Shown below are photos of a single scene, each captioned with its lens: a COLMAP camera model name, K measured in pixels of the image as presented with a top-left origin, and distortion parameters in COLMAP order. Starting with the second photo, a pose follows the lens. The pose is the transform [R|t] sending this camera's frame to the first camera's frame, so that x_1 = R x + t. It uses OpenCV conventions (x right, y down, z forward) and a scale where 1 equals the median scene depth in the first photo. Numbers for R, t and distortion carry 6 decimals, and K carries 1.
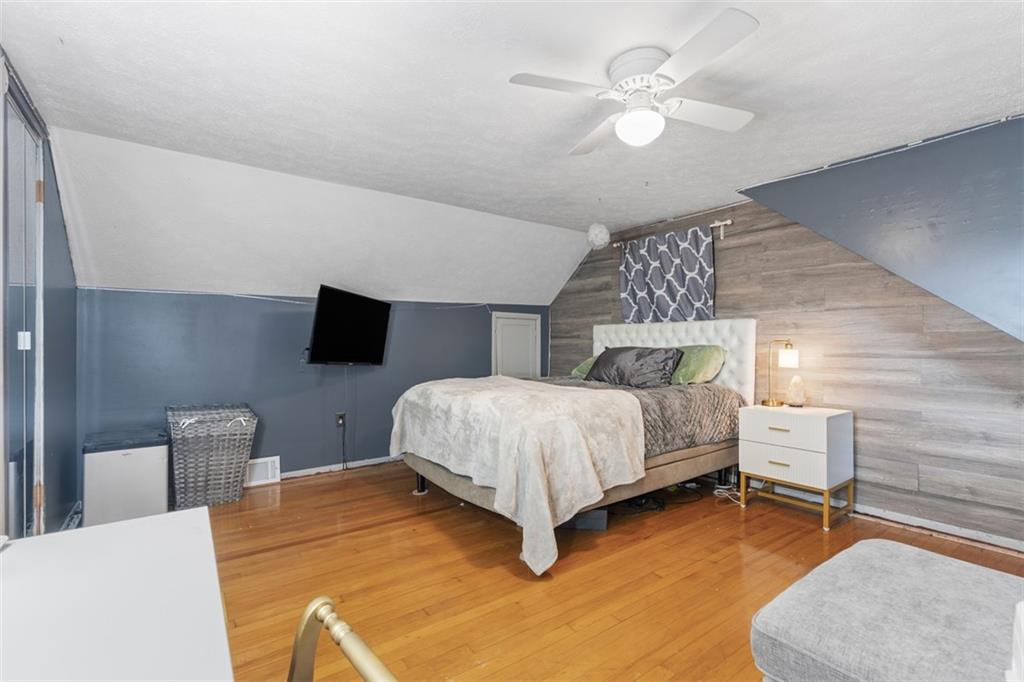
lens RADIAL K [[461.5, 0, 512.0], [0, 461.5, 341.0], [0, 0, 1]] dist [-0.002330, -0.000147]
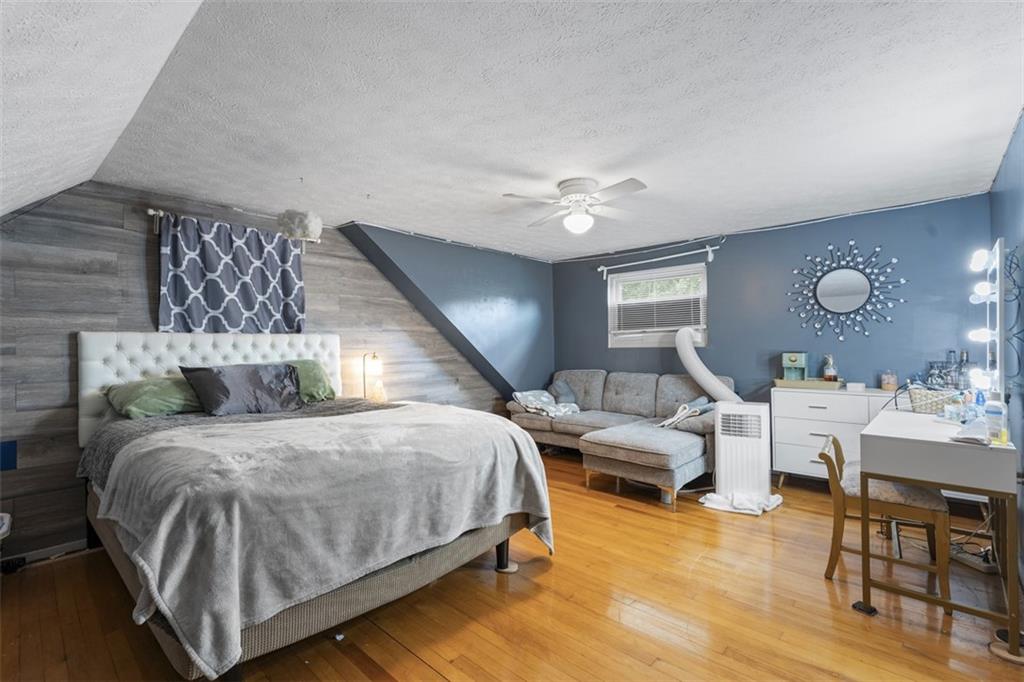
lens RADIAL K [[461.5, 0, 512.0], [0, 461.5, 341.0], [0, 0, 1]] dist [-0.002330, -0.000147]
pose [[-0.197302, 0.019128, 0.980156, -0.652859], [0.015335, 0.999748, -0.016424, -0.007774], [-0.980223, 0.011790, -0.197545, 0.801816]]
